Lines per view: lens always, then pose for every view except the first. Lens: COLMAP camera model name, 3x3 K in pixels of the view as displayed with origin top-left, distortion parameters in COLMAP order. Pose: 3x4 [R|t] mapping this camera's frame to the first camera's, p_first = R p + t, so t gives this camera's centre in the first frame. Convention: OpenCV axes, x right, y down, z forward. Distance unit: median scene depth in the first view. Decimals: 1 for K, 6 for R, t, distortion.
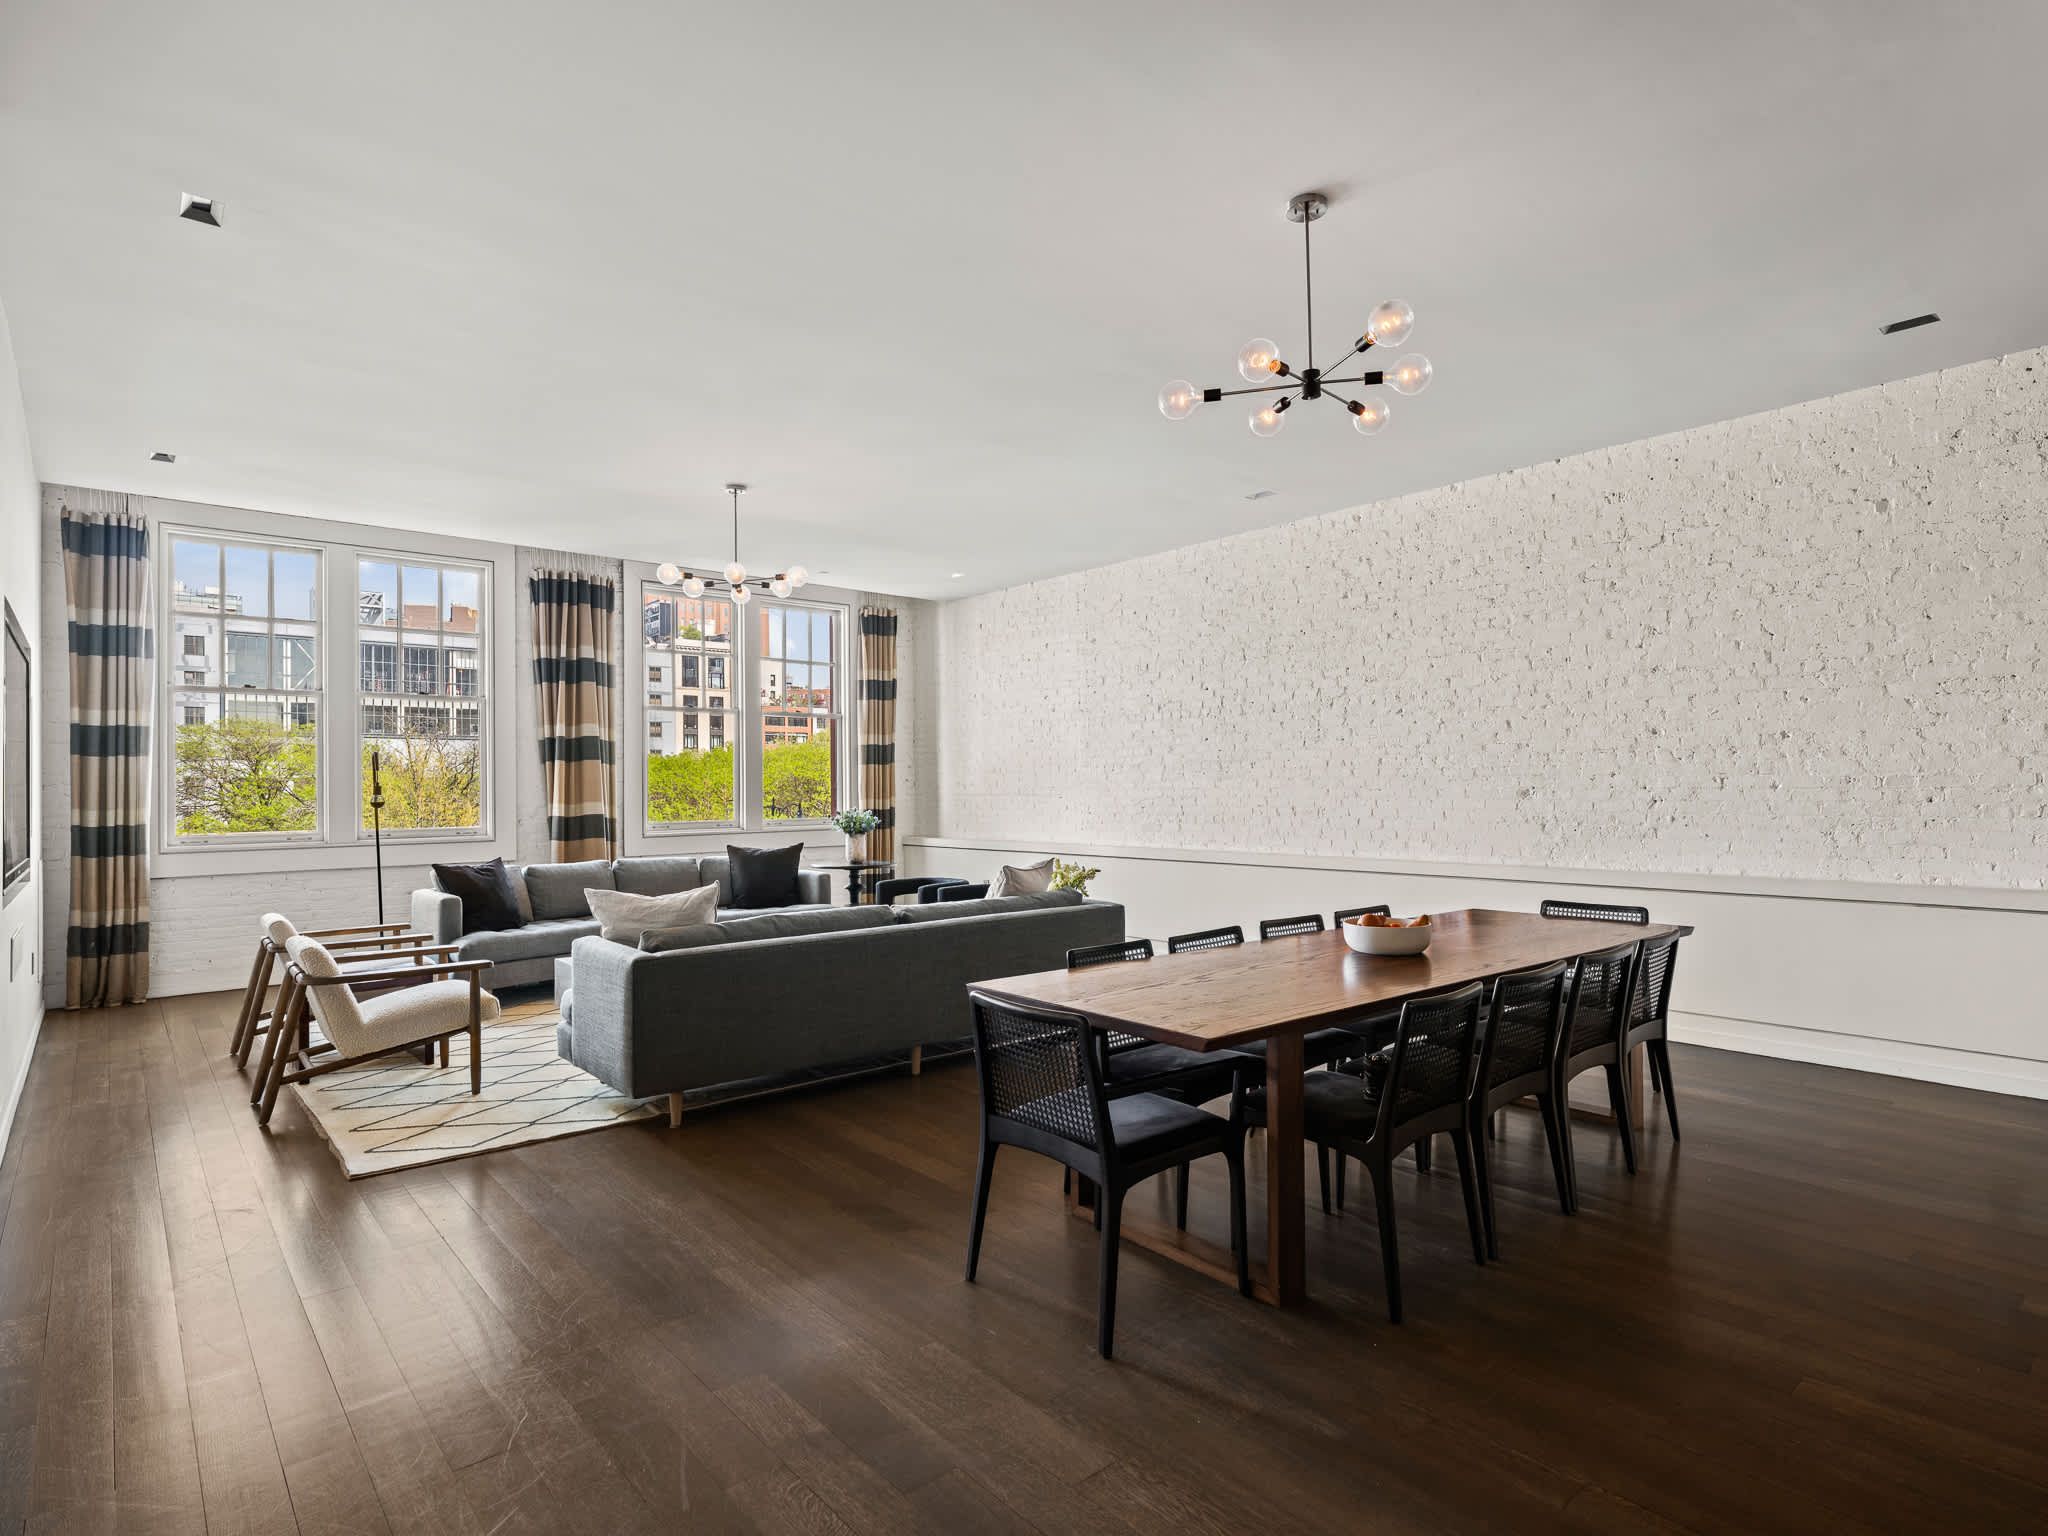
lens RADIAL K [[1062.6, 0, 1019.0], [0, 1062.6, 782.0], [0, 0, 1]] dist [-0.007026, -0.001111]
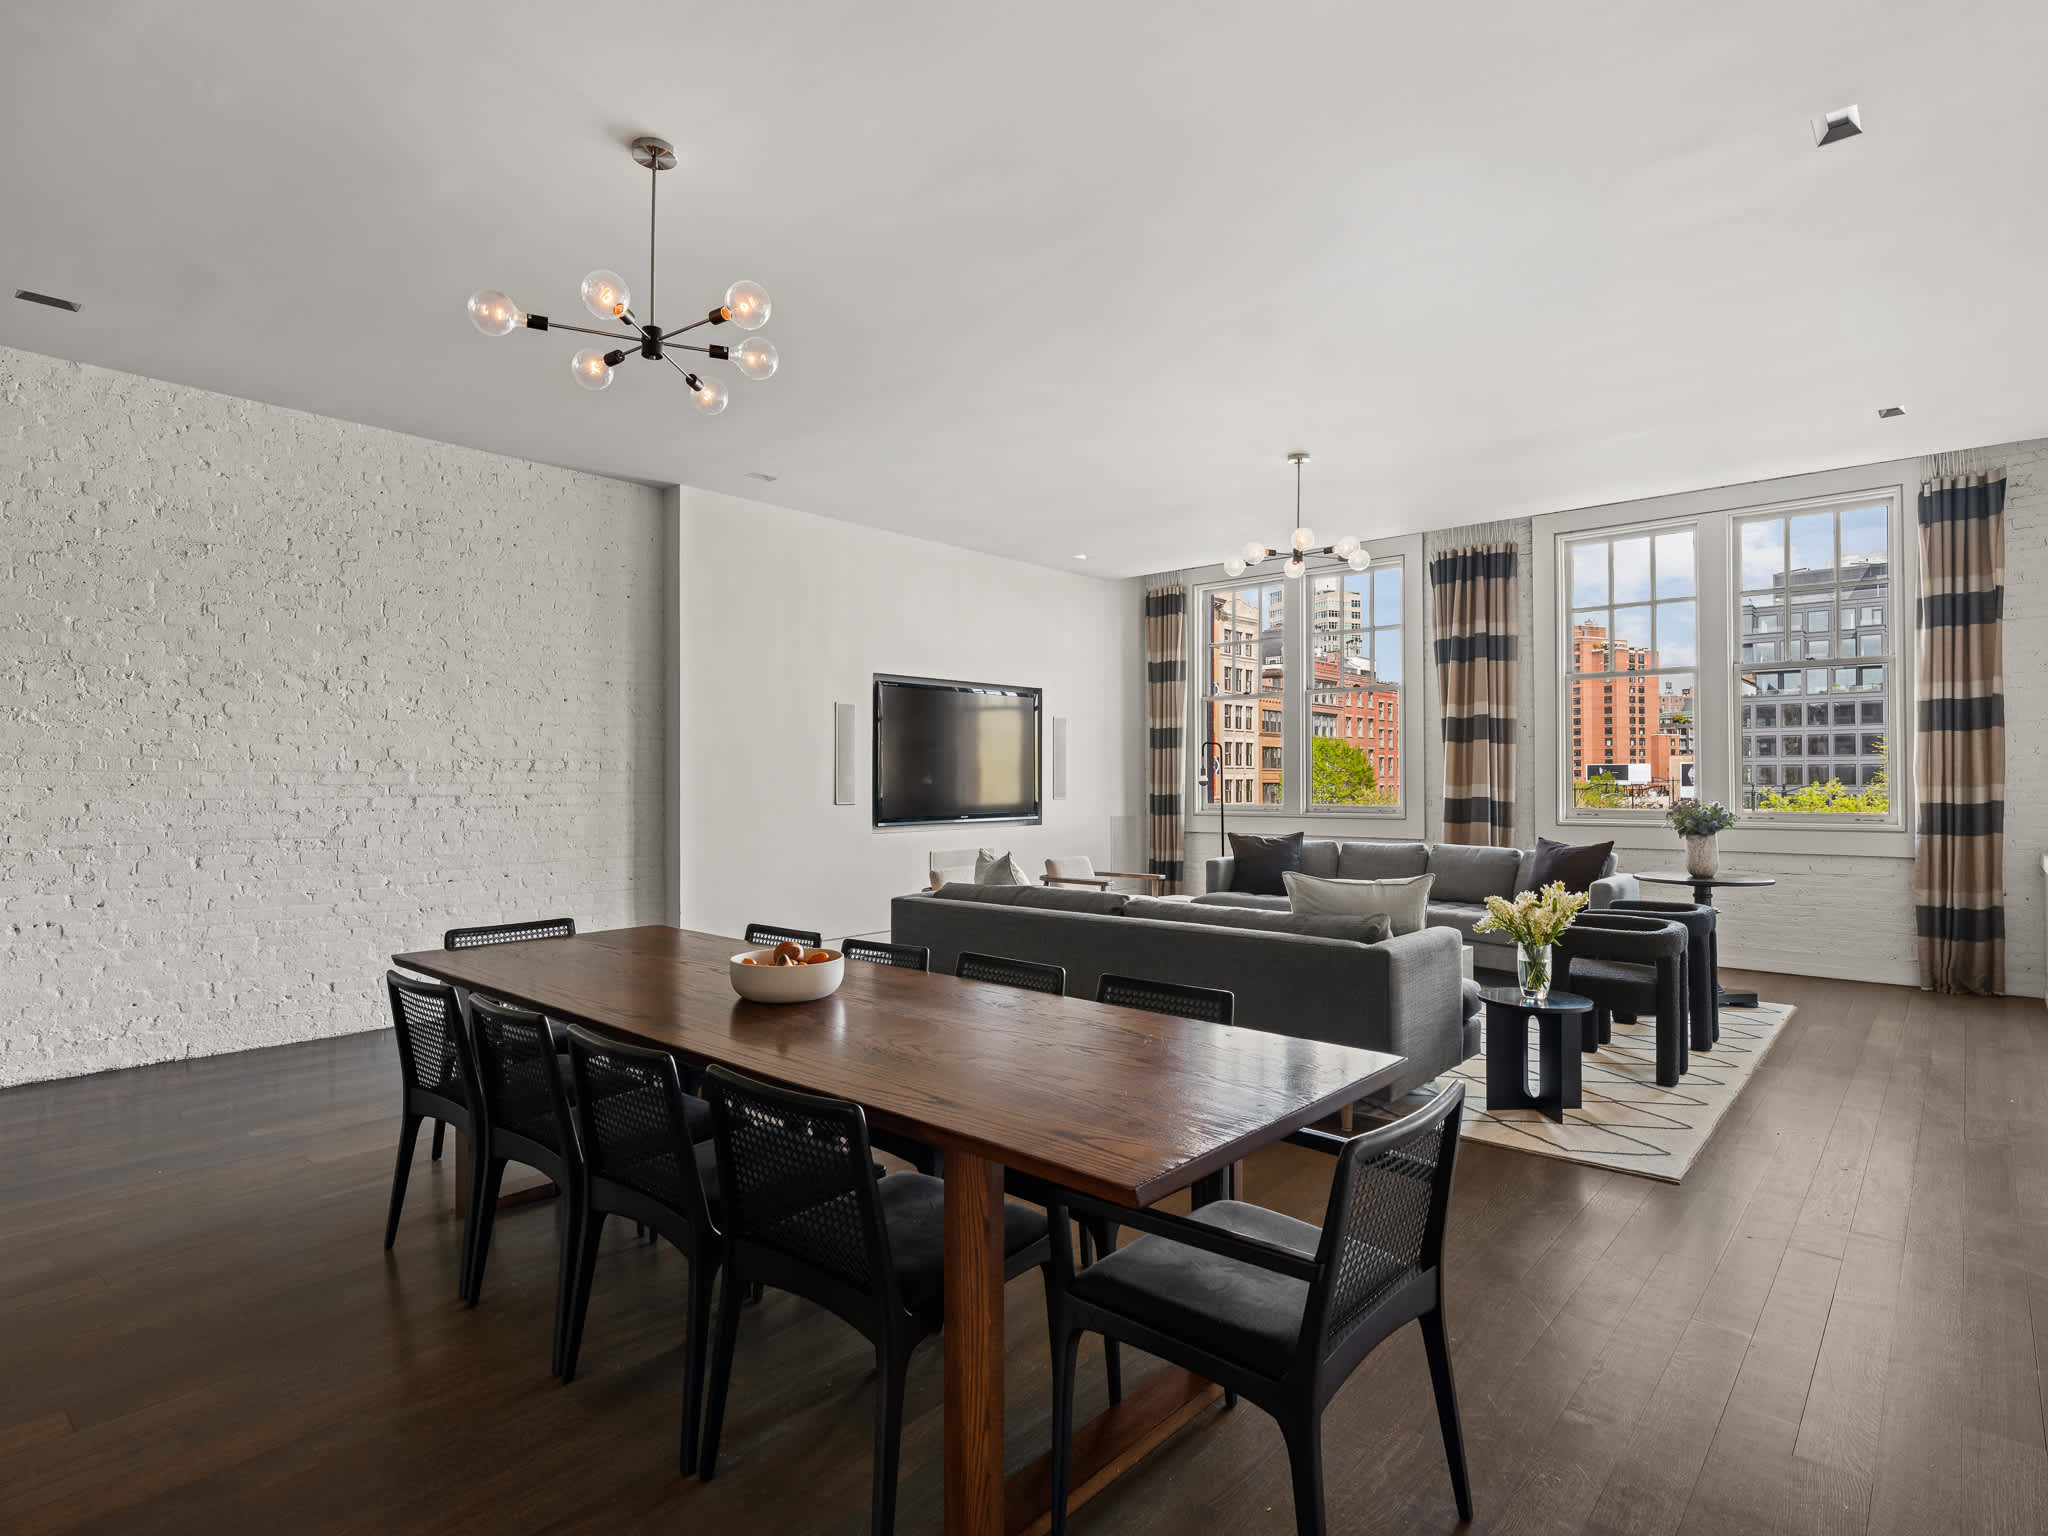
lens RADIAL K [[1062.6, 0, 1022.9], [0, 1062.6, 774.6], [0, 0, 1]] dist [-0.007026, -0.001111]
pose [[0.143062, 0.007374, -0.989686, 0.705188], [0.009787, 0.999913, 0.008864, -0.003183], [0.989665, -0.010954, 0.142977, 0.672725]]
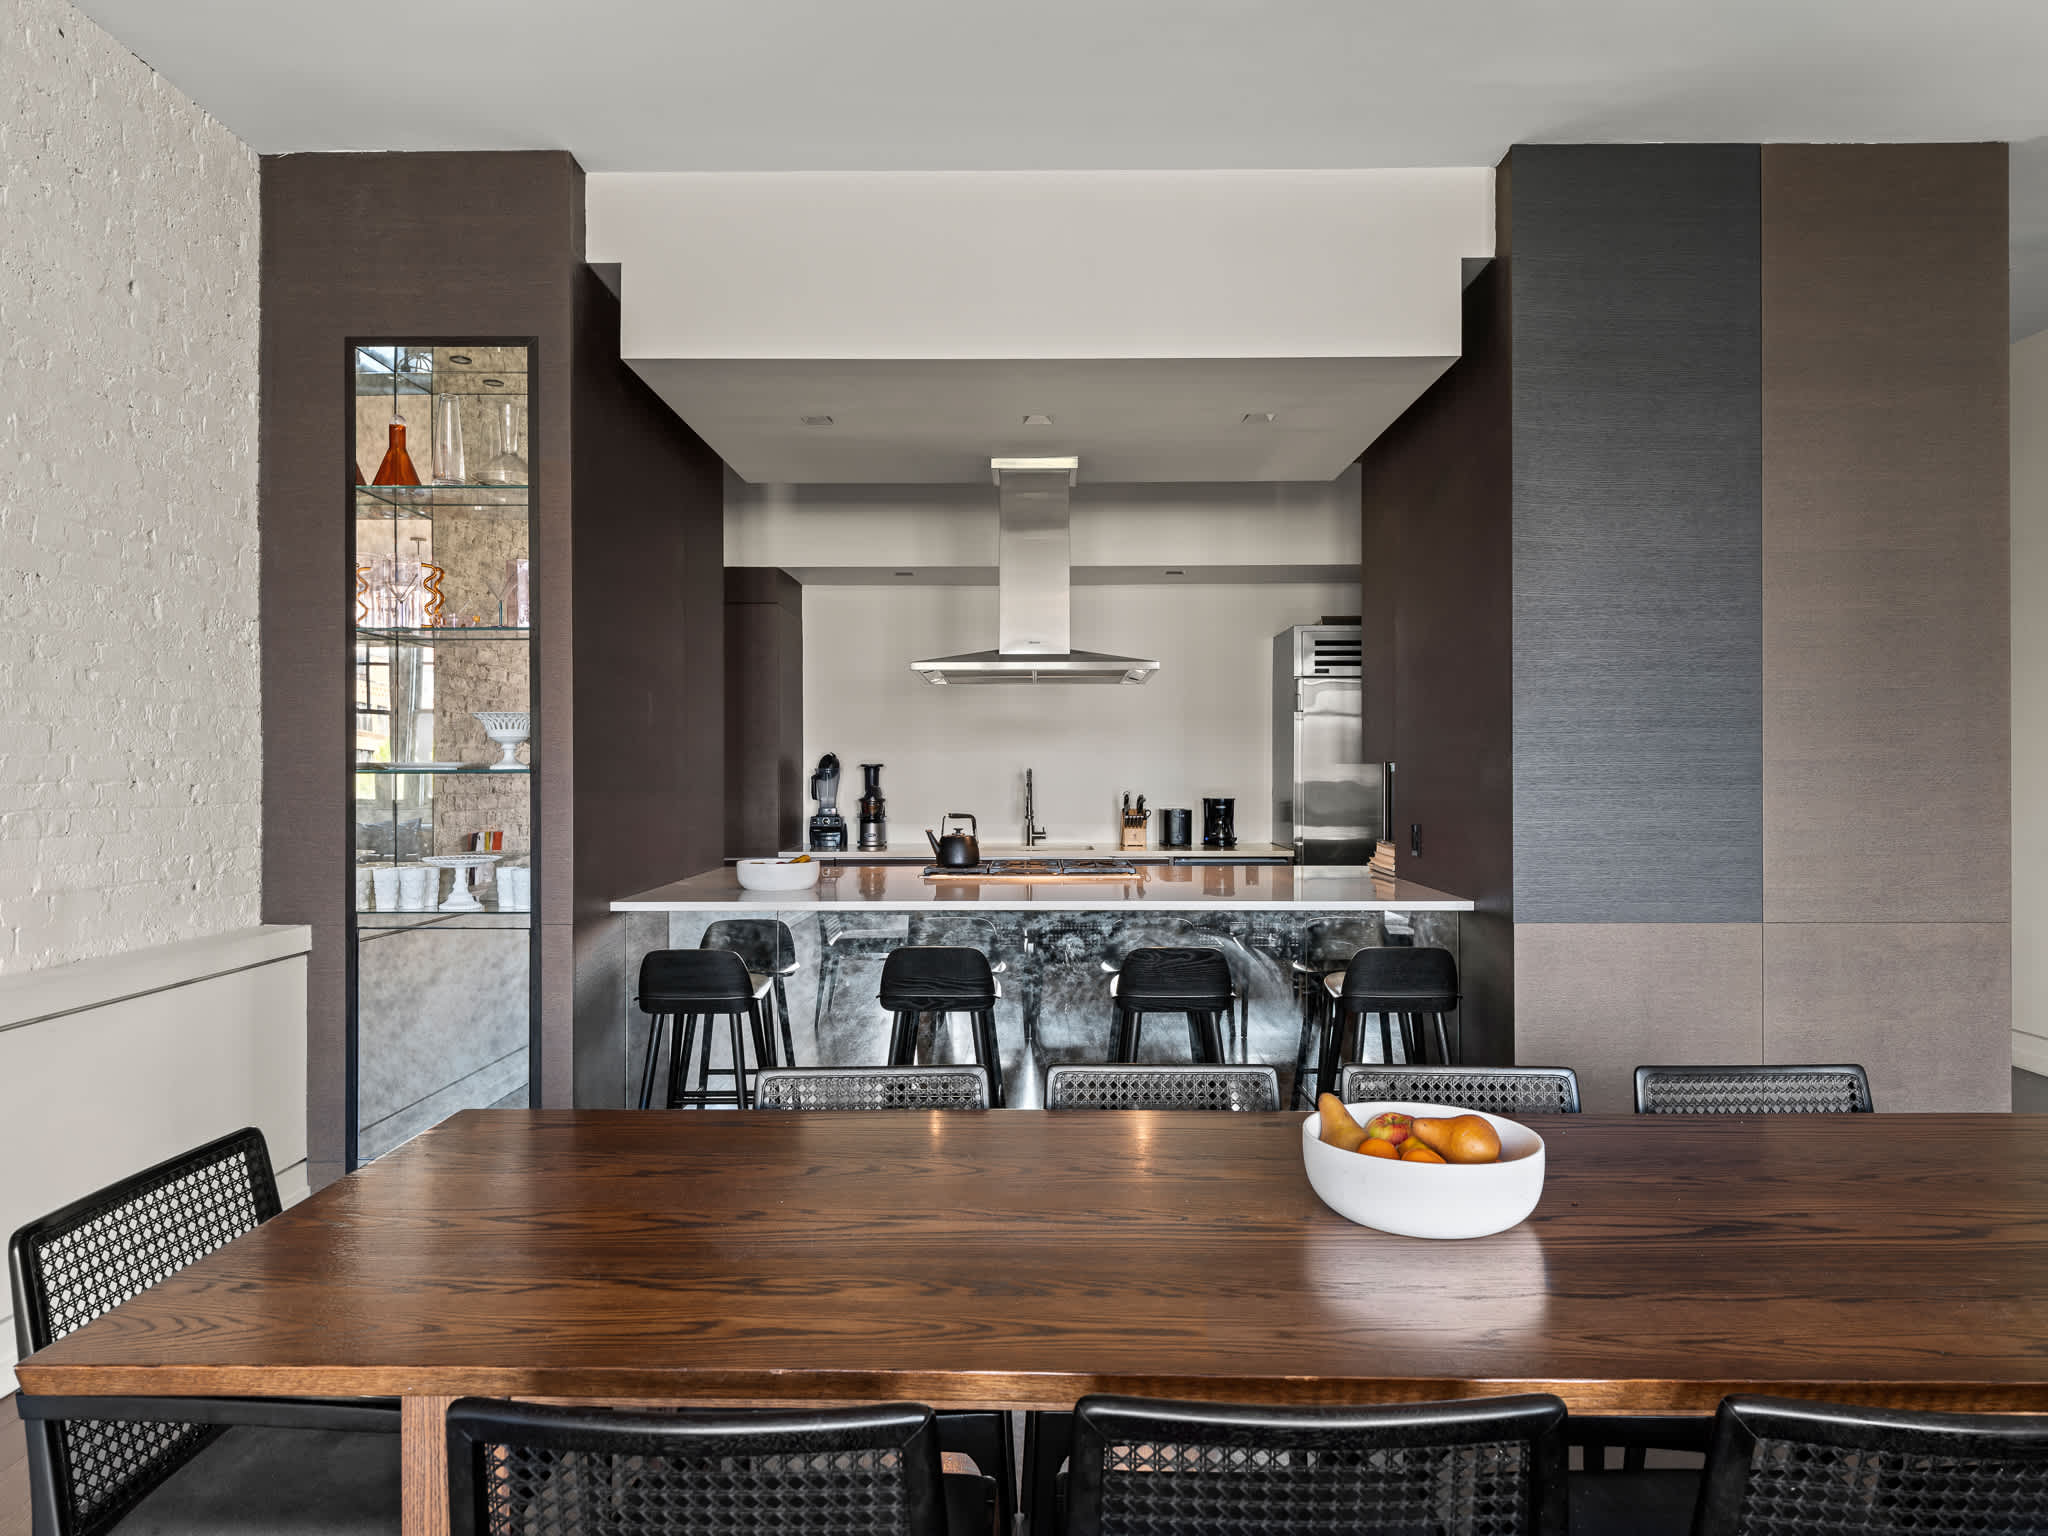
lens RADIAL K [[1284.6, 0, 1034.2], [0, 1284.6, 772.9], [0, 0, 1]] dist [0.006220, -0.009163]
pose [[-0.751048, 0.009129, 0.660184, 0.100082], [0.004313, 0.999951, -0.008921, 0.006900], [-0.660234, -0.003853, -0.751051, 0.906278]]
